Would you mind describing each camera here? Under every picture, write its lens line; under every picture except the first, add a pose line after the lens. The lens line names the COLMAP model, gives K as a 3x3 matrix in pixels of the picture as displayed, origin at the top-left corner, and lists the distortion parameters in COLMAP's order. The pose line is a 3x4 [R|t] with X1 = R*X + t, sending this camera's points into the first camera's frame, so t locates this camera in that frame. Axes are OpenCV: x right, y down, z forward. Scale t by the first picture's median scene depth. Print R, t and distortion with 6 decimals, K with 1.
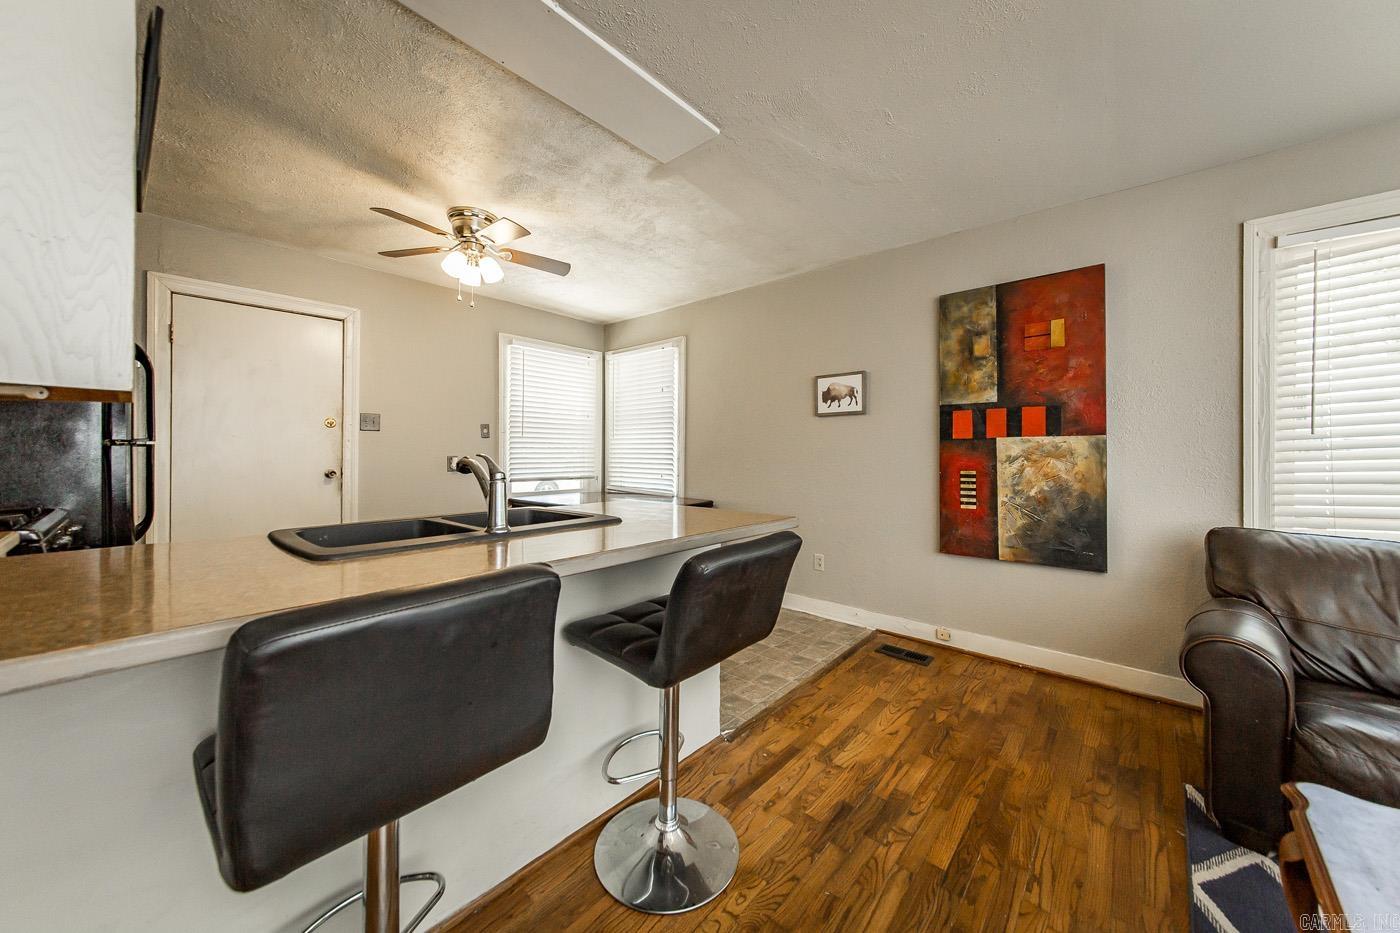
lens RADIAL K [[499.0, 0, 689.9], [0, 499.0, 451.8], [0, 0, 1]] dist [-0.005779, -0.000545]
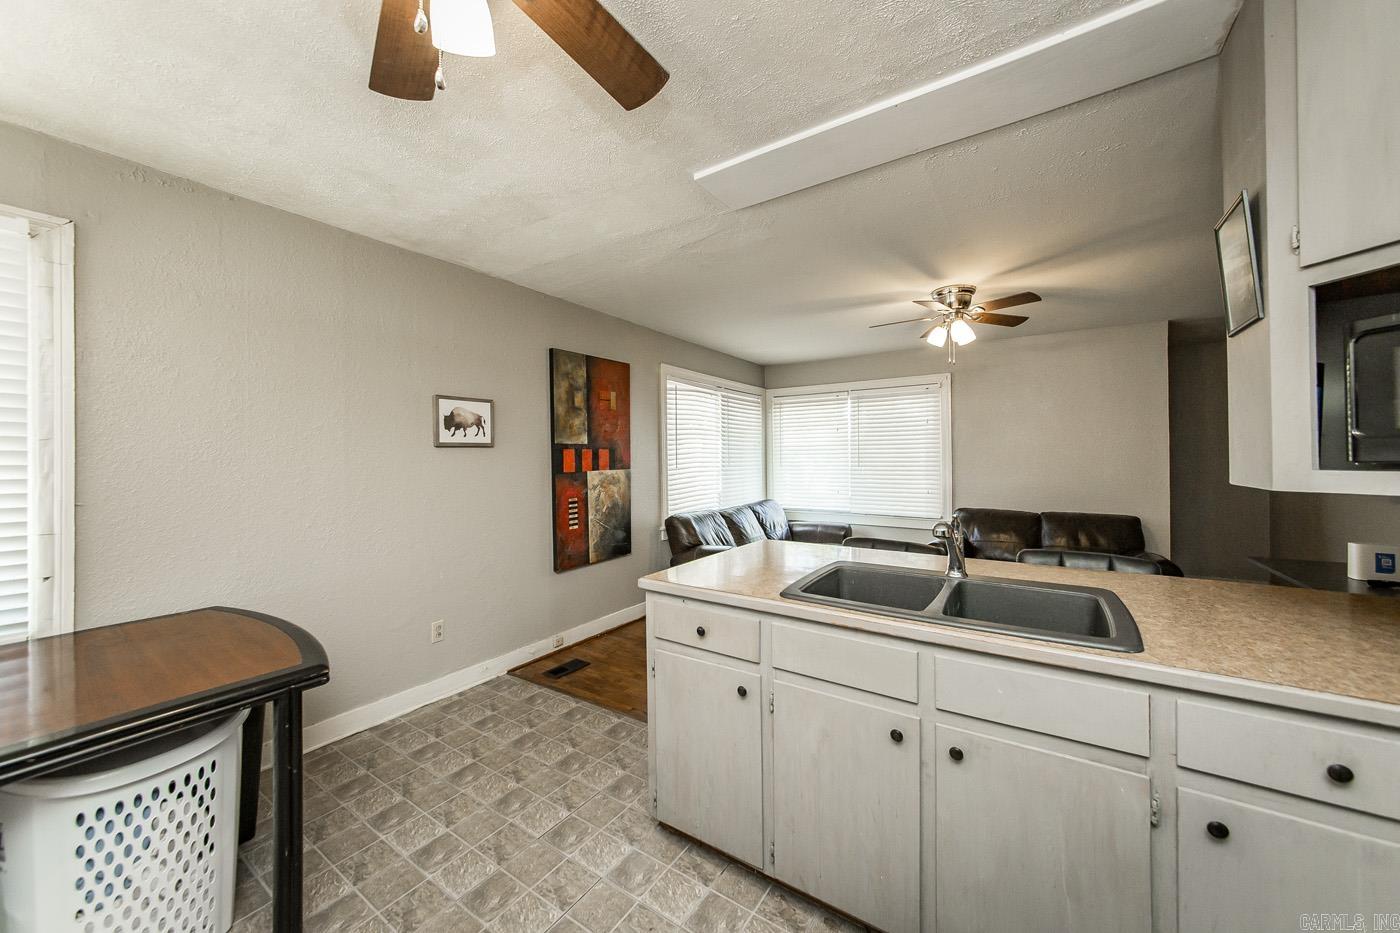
lens RADIAL K [[499.0, 0, 690.4], [0, 499.0, 457.9], [0, 0, 1]] dist [-0.005779, -0.000545]
pose [[-0.121800, -0.001464, 0.992554, -0.725701], [0.009711, 0.999949, 0.002666, -0.064086], [-0.992507, 0.009963, -0.121779, 0.886222]]
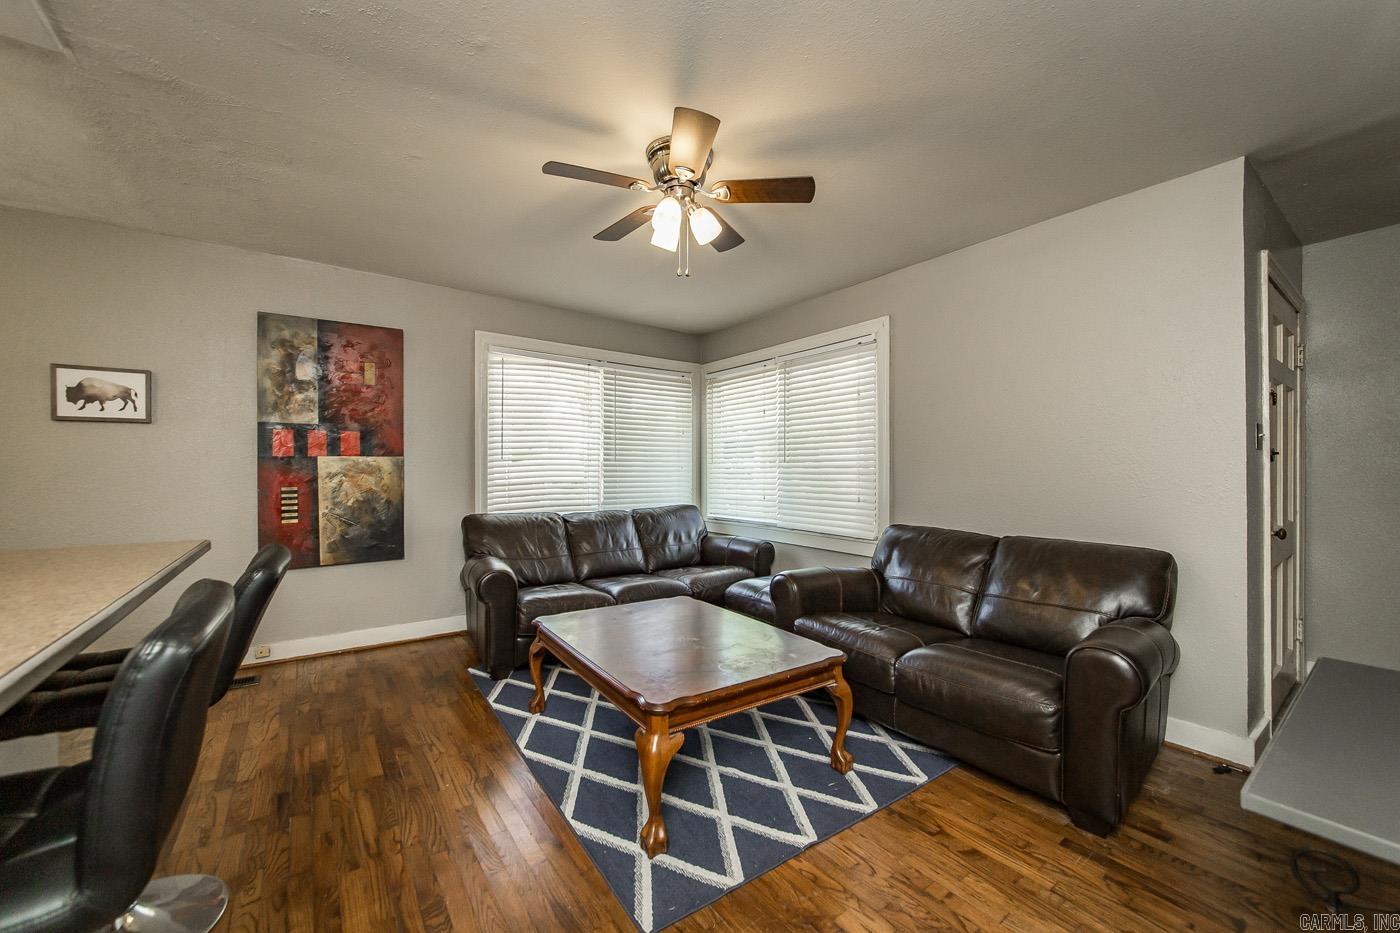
lens RADIAL K [[528.1, 0, 691.6], [0, 528.1, 467.6], [0, 0, 1]] dist [-0.011602, 0.000228]
pose [[0.214440, 0.002046, 0.976735, -0.353414], [0.000400, 0.999998, -0.002183, -0.000196], [-0.976737, 0.000859, 0.214439, -0.071342]]
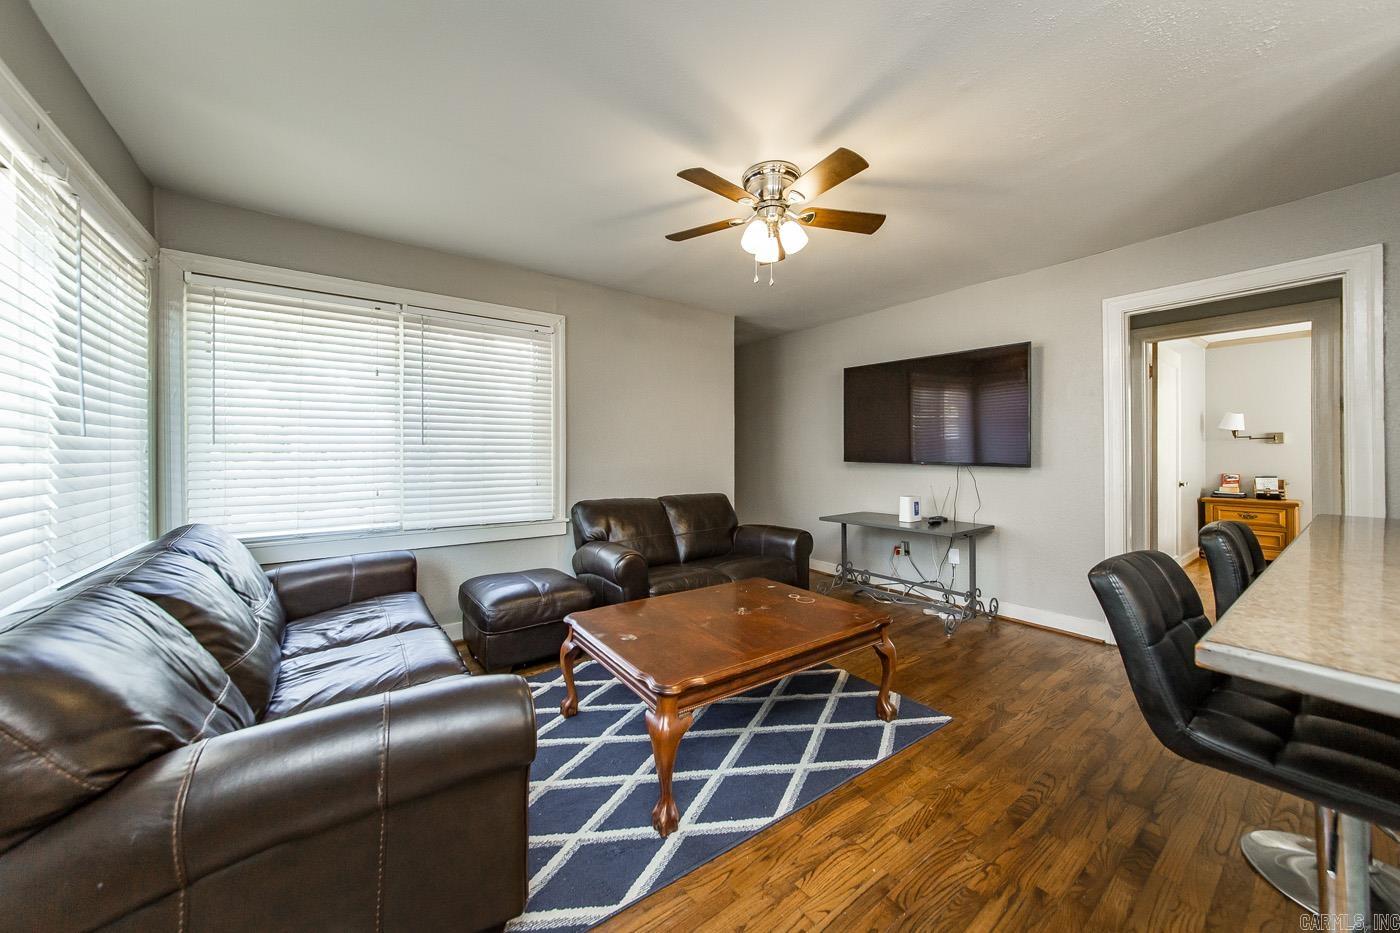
lens RADIAL K [[499.0, 0, 696.0], [0, 499.0, 452.1], [0, 0, 1]] dist [-0.005779, -0.000545]
pose [[-0.977713, -0.000415, 0.209945, 0.330894], [-0.000485, 1.000000, -0.000281, -0.001832], [-0.209945, -0.000377, -0.977713, 0.925210]]
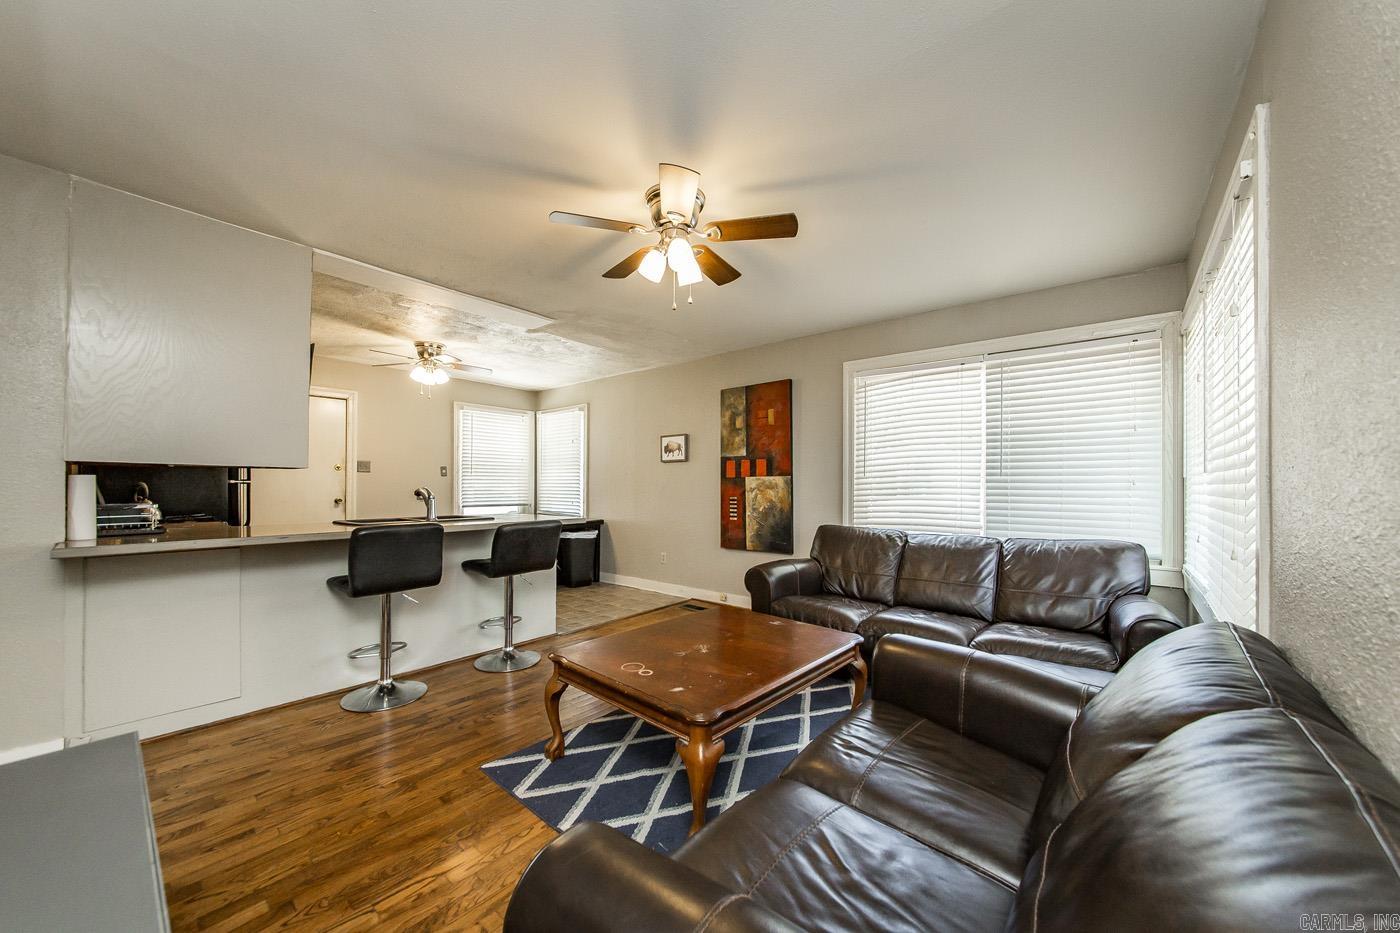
lens RADIAL K [[499.0, 0, 691.8], [0, 499.0, 481.6], [0, 0, 1]] dist [-0.005779, -0.000545]
pose [[0.999435, -0.001555, 0.033589, 0.375501], [0.001715, 0.999987, -0.004732, -0.005296], [-0.033581, 0.004786, 0.999425, -0.678547]]
